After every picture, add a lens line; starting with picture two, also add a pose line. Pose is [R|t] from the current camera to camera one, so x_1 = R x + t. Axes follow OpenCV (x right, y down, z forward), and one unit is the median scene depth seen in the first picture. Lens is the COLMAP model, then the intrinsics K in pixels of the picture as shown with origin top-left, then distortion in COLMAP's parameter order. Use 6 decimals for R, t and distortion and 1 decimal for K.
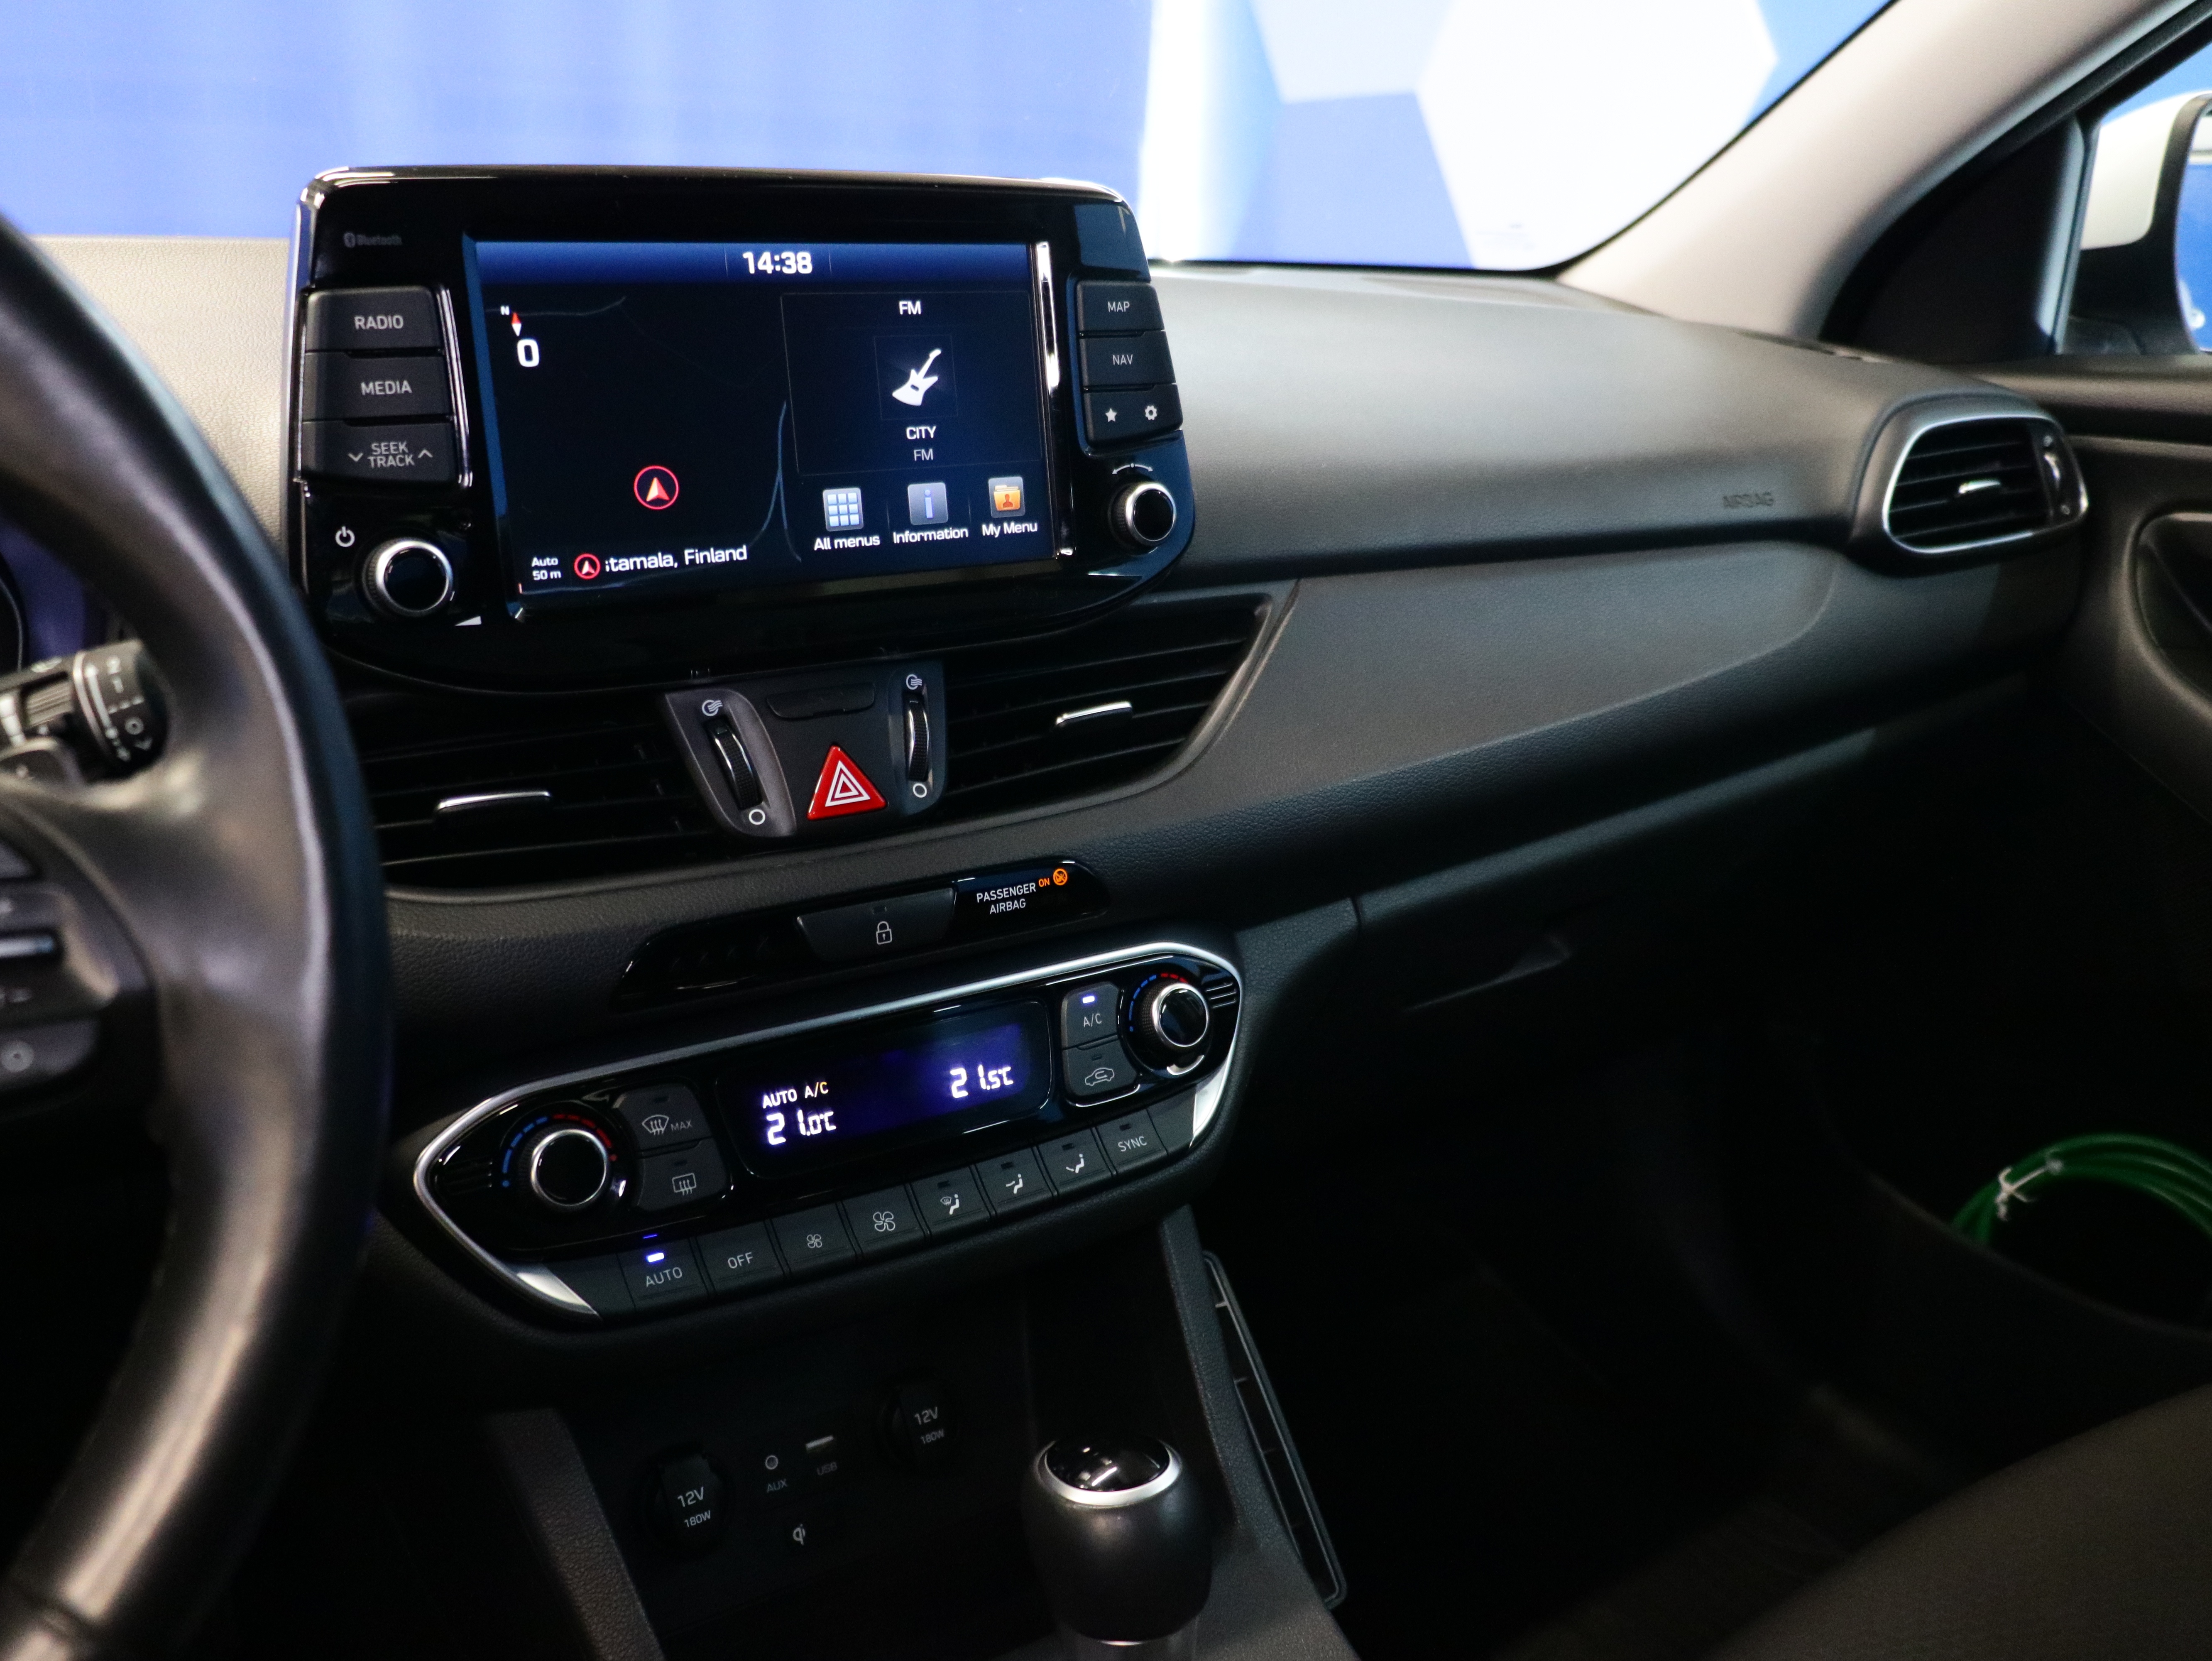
lens RADIAL K [[1988.7, 0, 1106.0], [0, 1988.7, 830.5], [0, 0, 1]] dist [-0.046302, 0.126135]
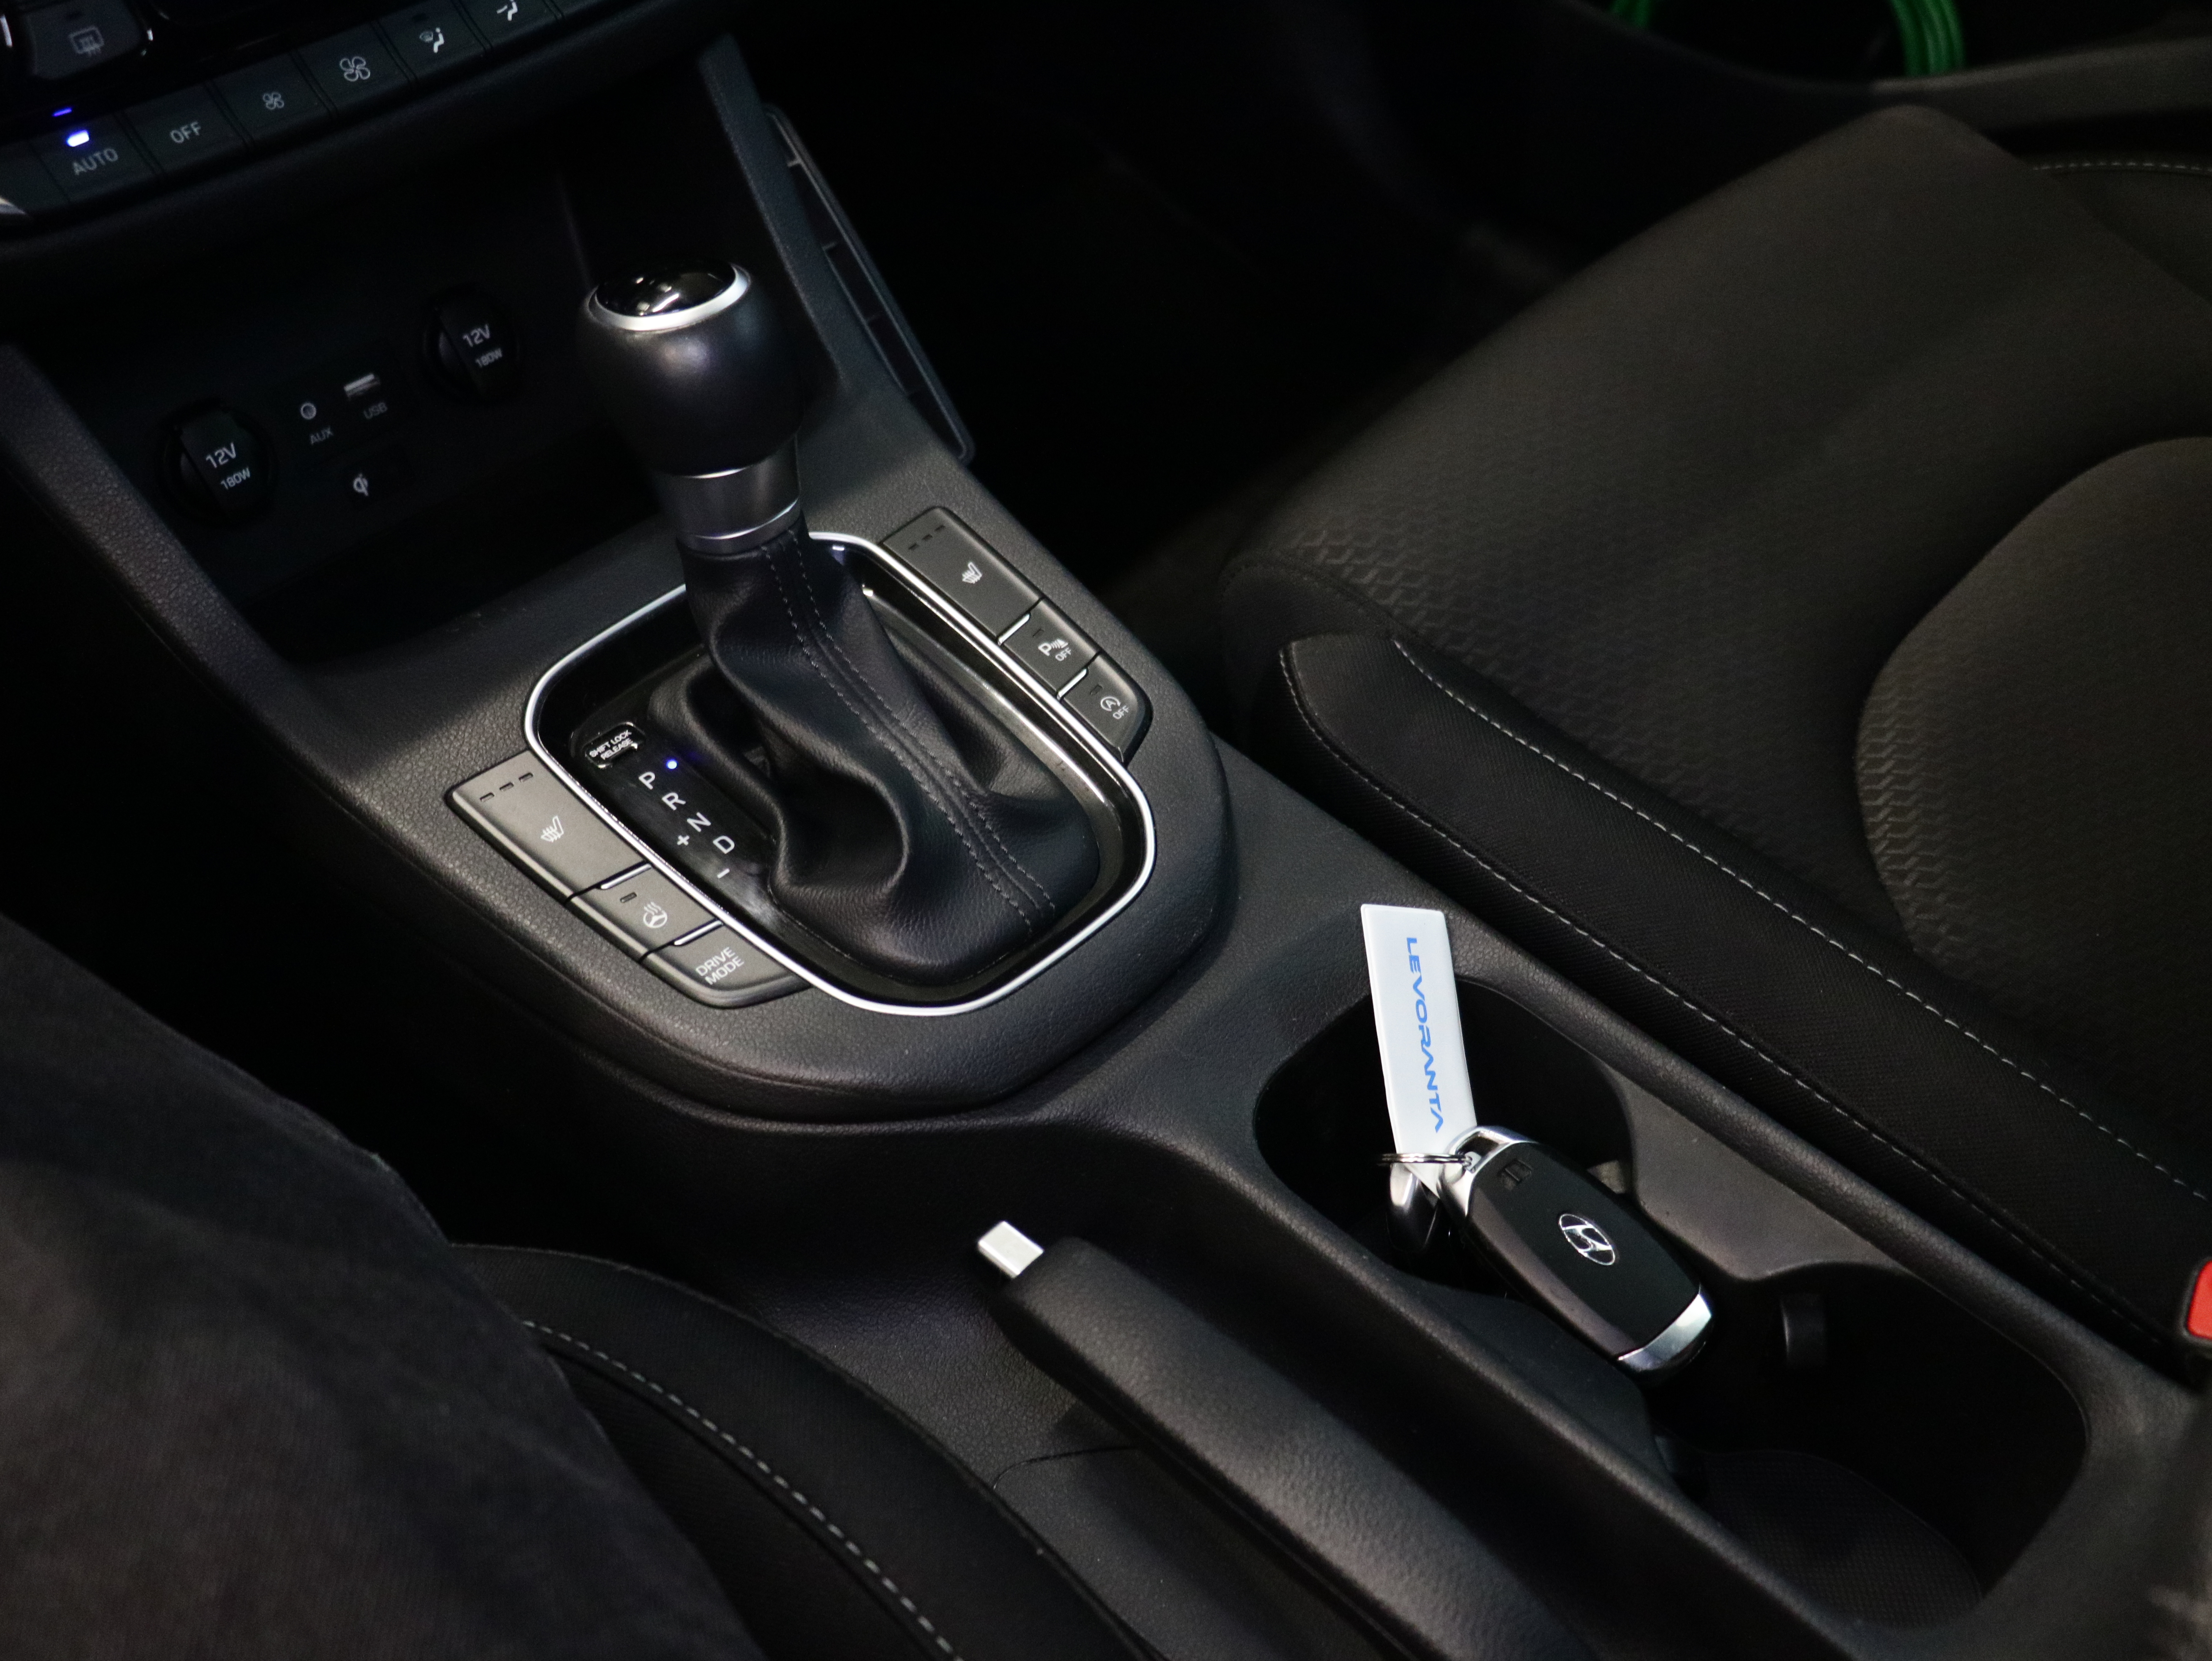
lens RADIAL K [[2250.5, 0, 1106.0], [0, 2250.5, 830.5], [0, 0, 1]] dist [-0.031056, 0.021069]
pose [[0.976503, -0.175084, 0.125651, 0.020254], [0.102052, 0.889221, 0.445951, 0.089409], [-0.189810, -0.422649, 0.886194, -0.021526]]
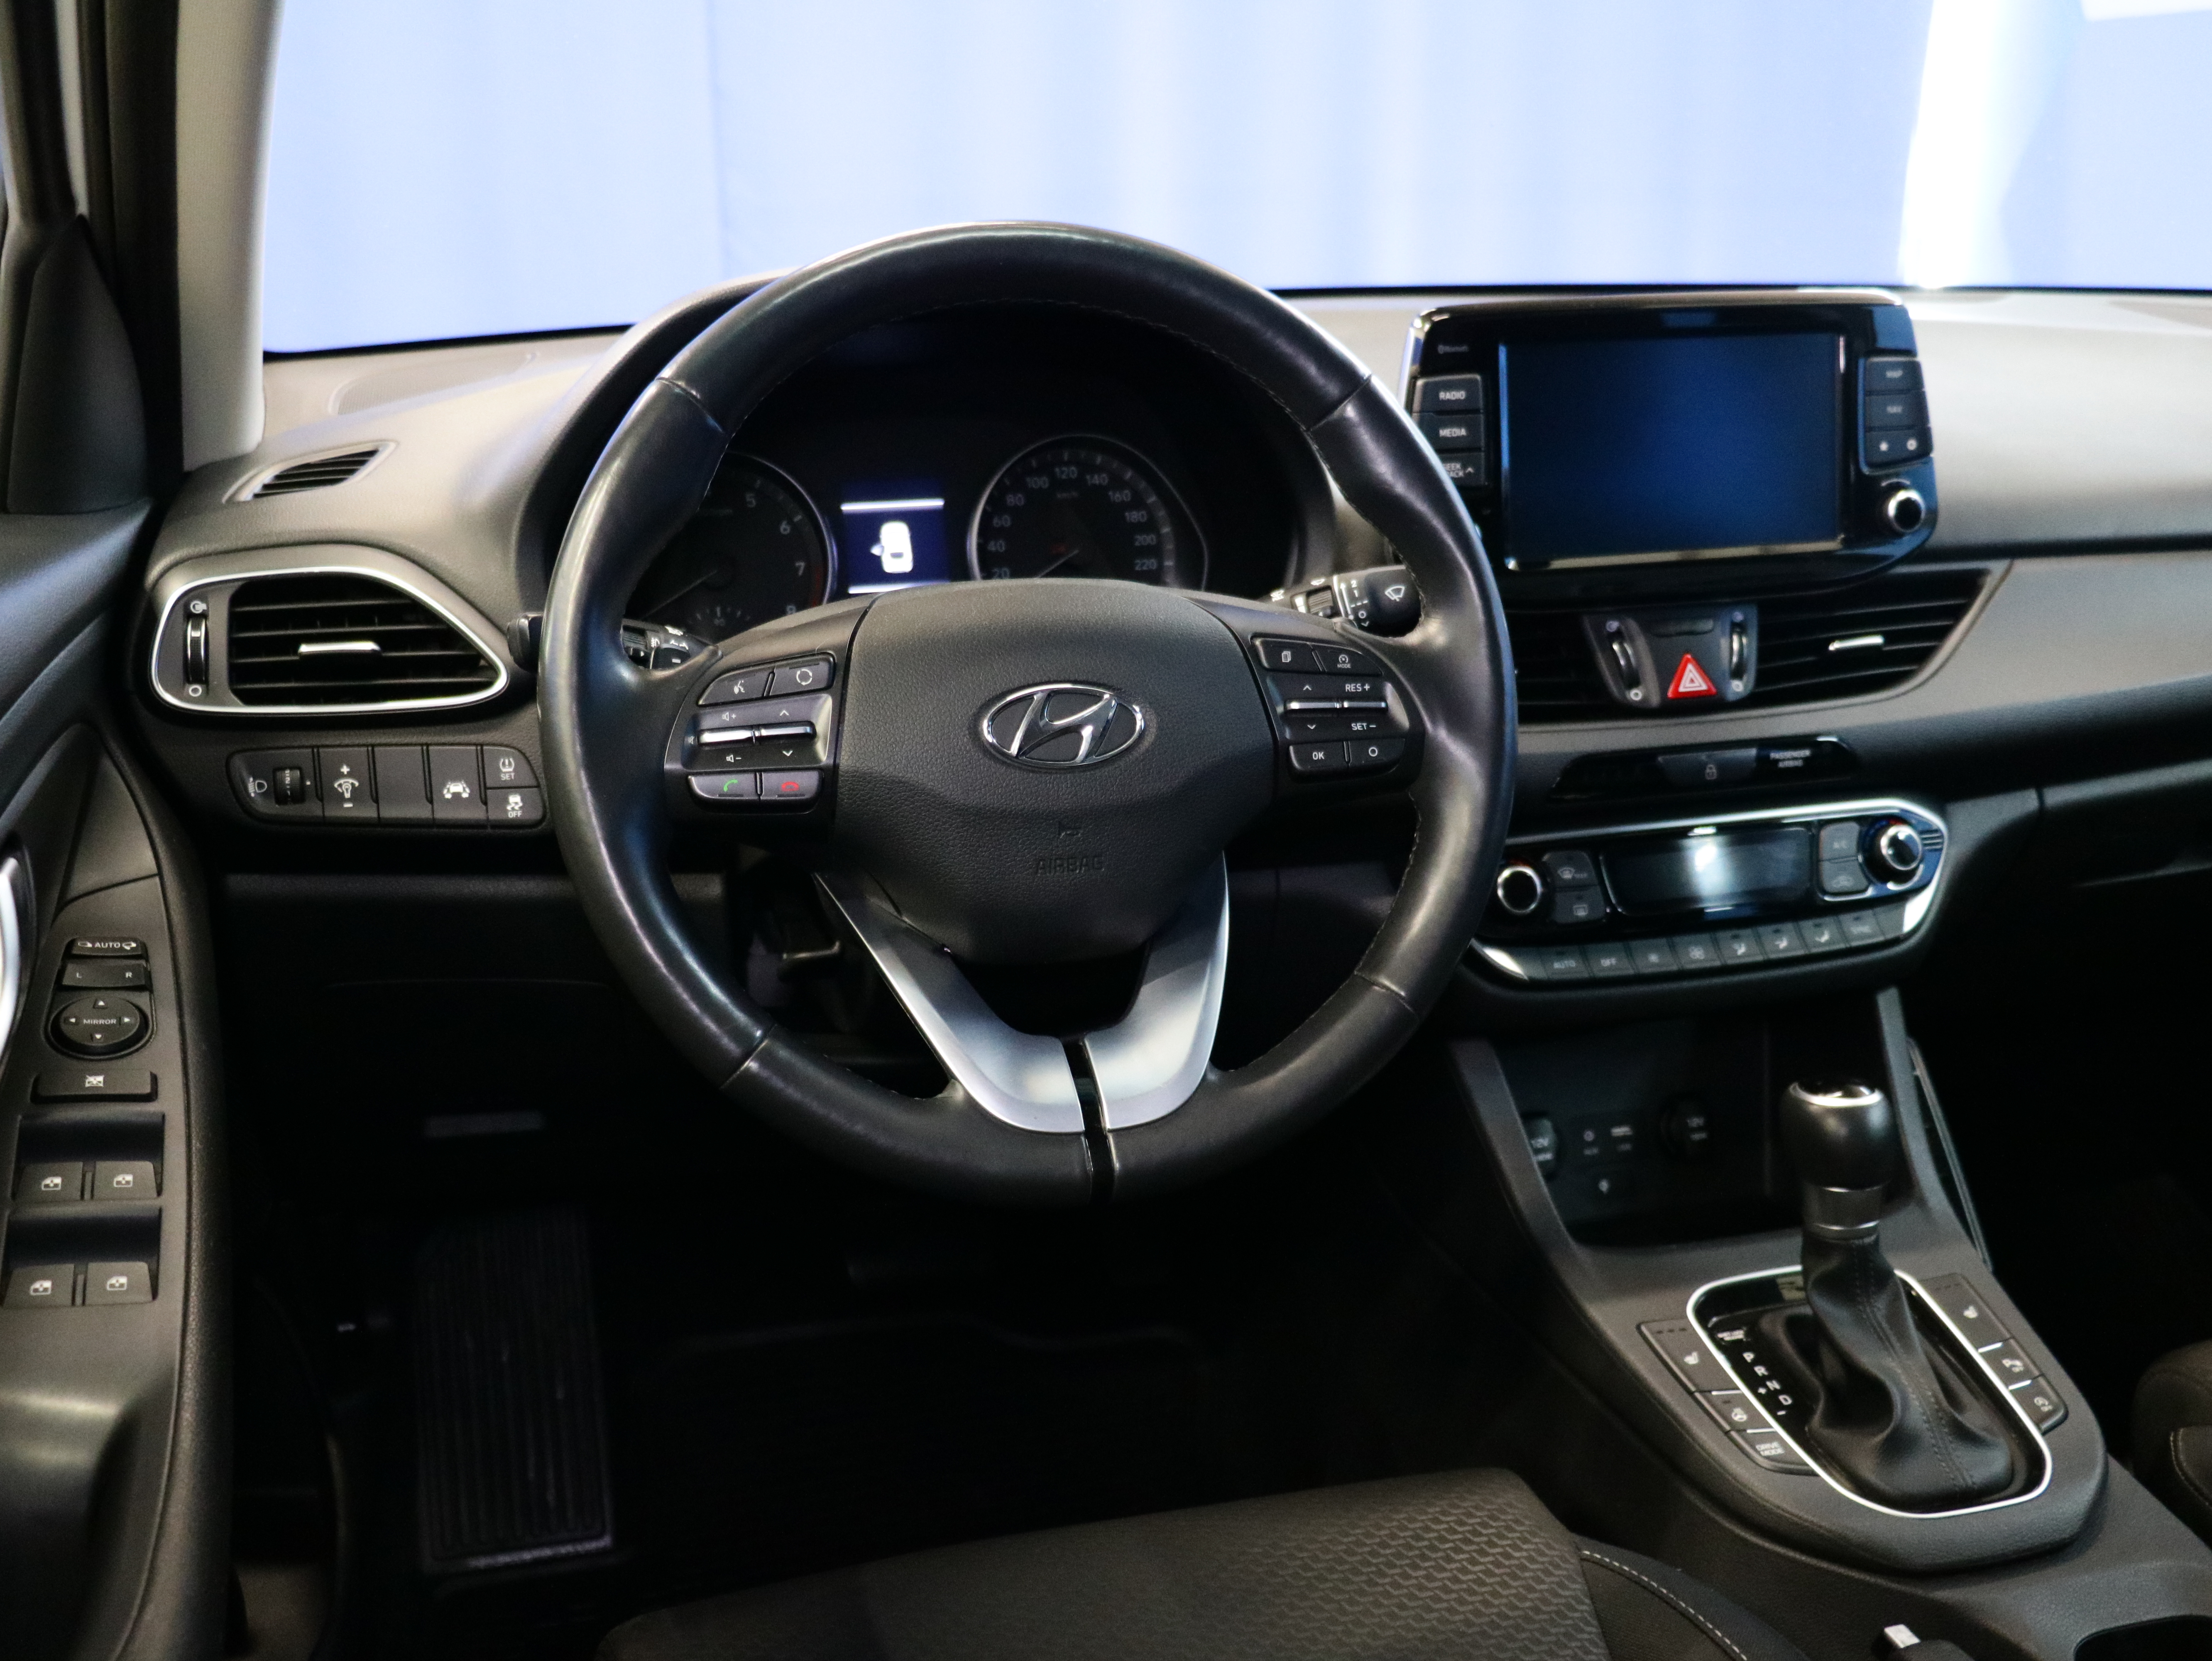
lens RADIAL K [[2250.5, 0, 1106.0], [0, 2250.5, 830.5], [0, 0, 1]] dist [-0.031056, 0.021069]
pose [[0.951224, 0.073366, -0.299650, -0.028438], [-0.070470, 0.997304, 0.020476, 0.089991], [0.300344, 0.001639, 0.953830, -0.814412]]
